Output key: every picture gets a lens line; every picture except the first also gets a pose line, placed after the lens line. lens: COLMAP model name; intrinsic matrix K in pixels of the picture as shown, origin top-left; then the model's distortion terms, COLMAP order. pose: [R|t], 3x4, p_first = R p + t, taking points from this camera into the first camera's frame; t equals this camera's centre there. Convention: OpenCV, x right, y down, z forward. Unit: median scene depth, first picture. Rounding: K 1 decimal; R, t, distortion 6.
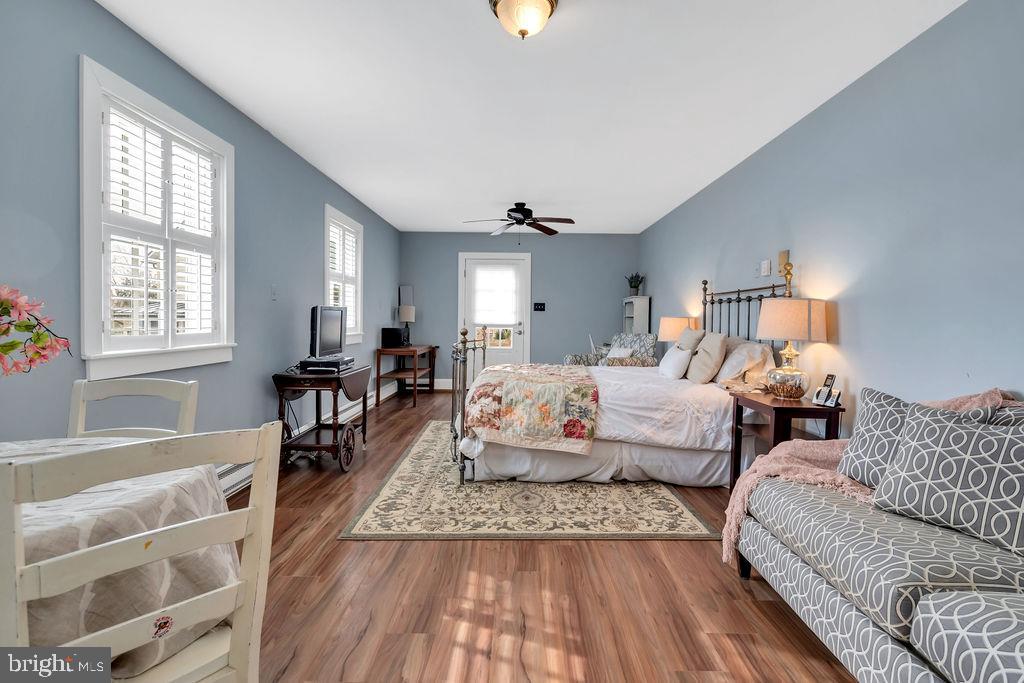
lens RADIAL K [[502.8, 0, 510.0], [0, 502.8, 335.2], [0, 0, 1]] dist [0.000910, -0.001600]
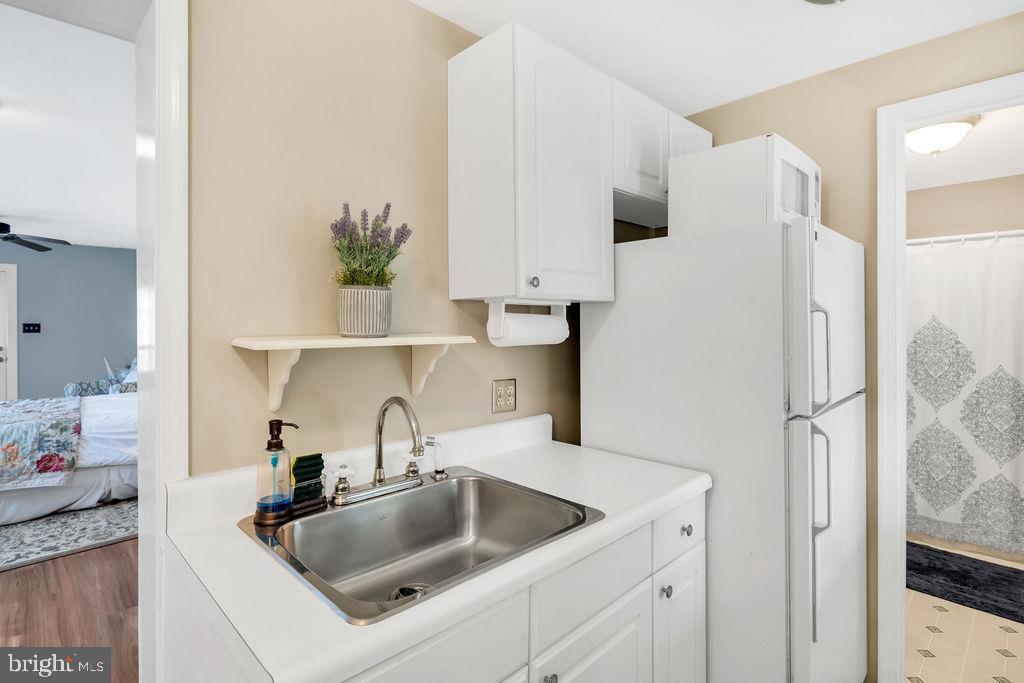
lens RADIAL K [[502.8, 0, 510.0], [0, 502.8, 335.2], [0, 0, 1]] dist [0.000910, -0.001600]
pose [[0.706147, -0.023354, 0.707680, 0.070556], [0.031124, 0.999514, 0.001928, -0.051967], [-0.707381, 0.020664, 0.706531, -0.421652]]
